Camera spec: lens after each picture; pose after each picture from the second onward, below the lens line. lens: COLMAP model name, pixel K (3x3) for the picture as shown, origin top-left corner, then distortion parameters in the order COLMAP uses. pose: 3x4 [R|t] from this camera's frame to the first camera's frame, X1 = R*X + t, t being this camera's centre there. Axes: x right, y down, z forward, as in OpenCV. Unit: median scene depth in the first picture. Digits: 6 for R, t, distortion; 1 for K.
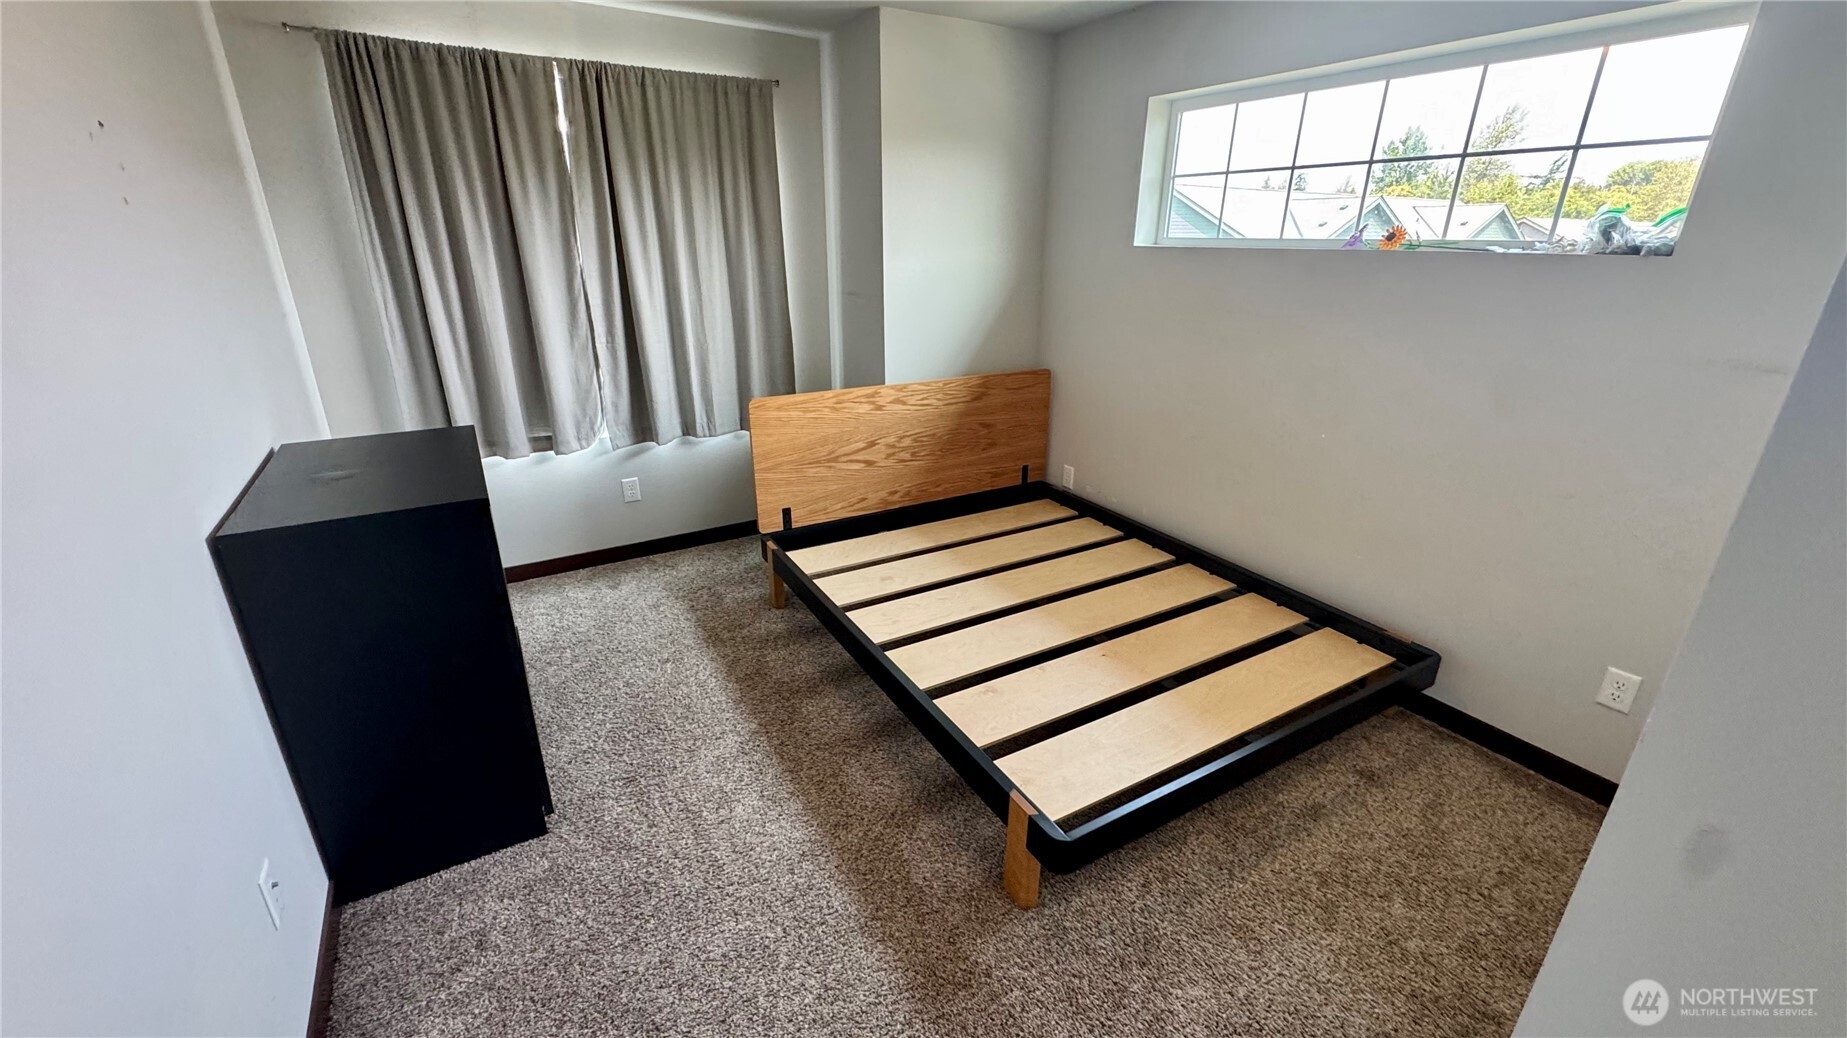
lens RADIAL K [[738.1, 0, 913.3], [0, 738.1, 519.7], [0, 0, 1]] dist [-0.003782, 0.000061]
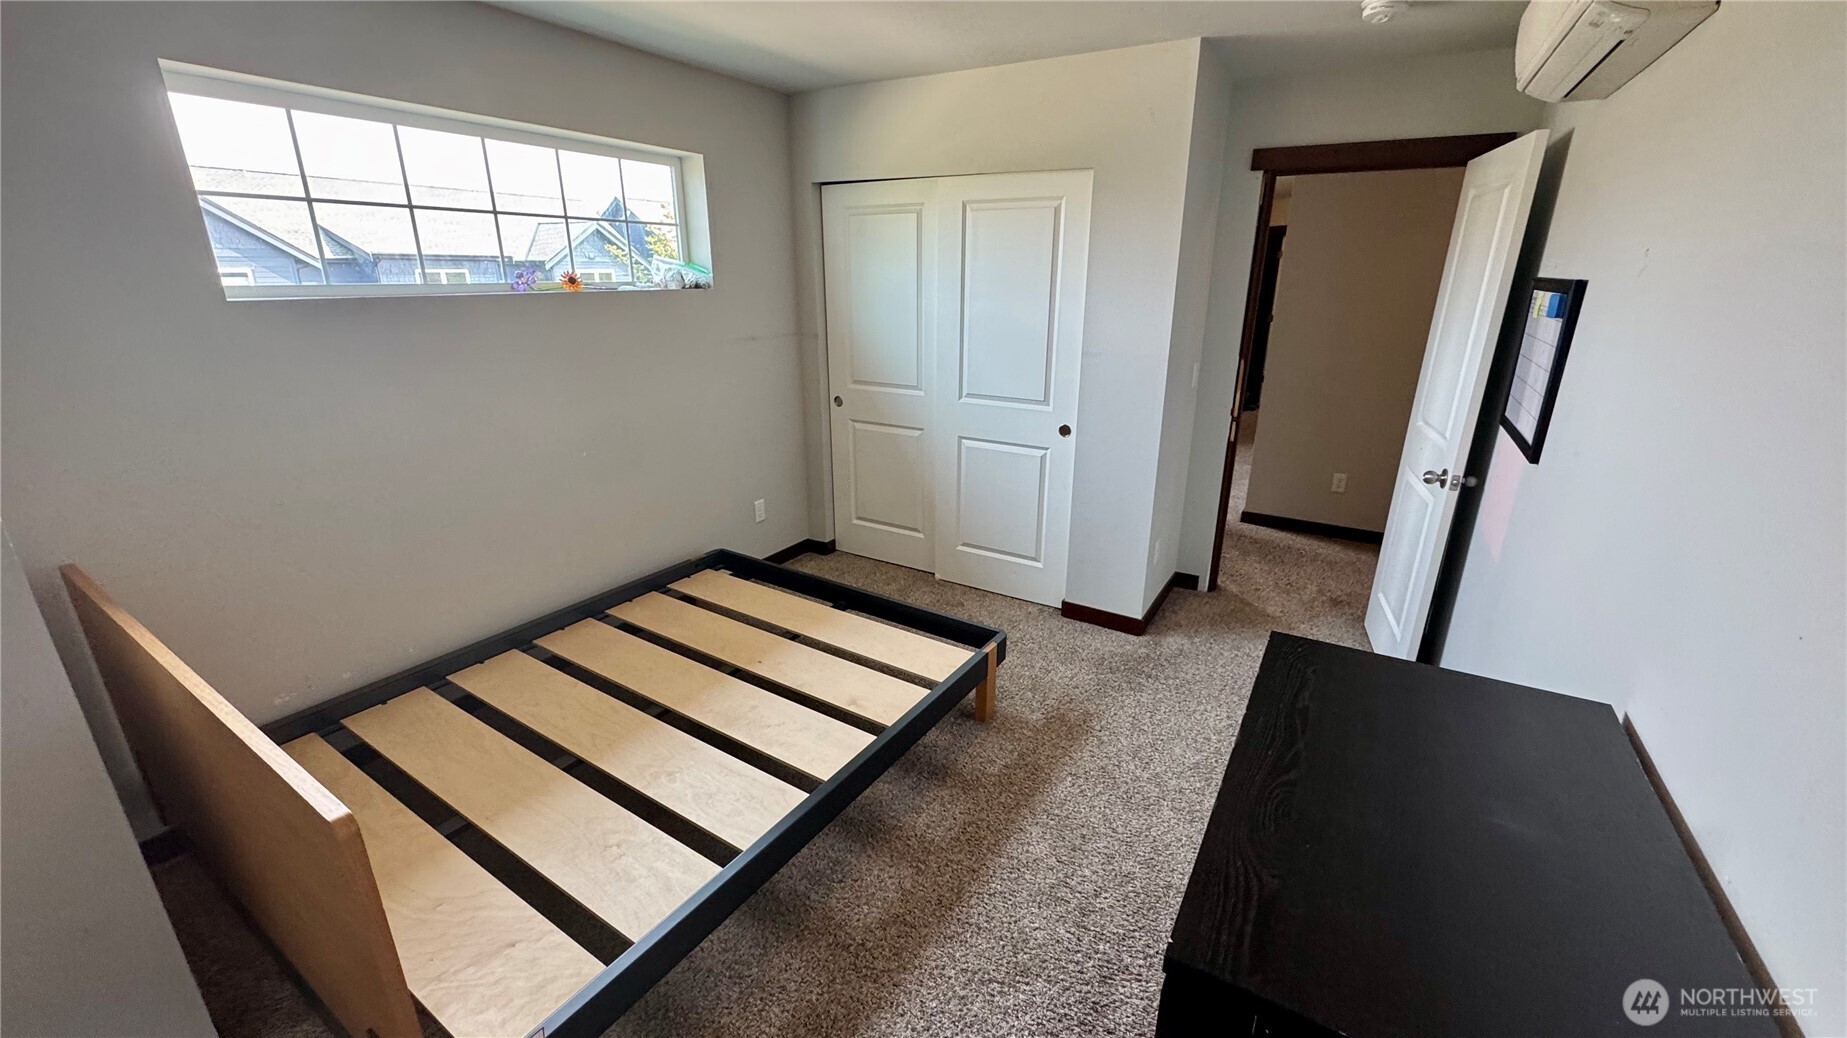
lens RADIAL K [[738.1, 0, 924.1], [0, 738.1, 525.1], [0, 0, 1]] dist [-0.003782, 0.000061]
pose [[-0.478209, -0.291490, 0.828463, -0.714168], [0.305783, 0.829030, 0.468194, -0.427638], [-0.823294, 0.477224, -0.307317, 1.055485]]
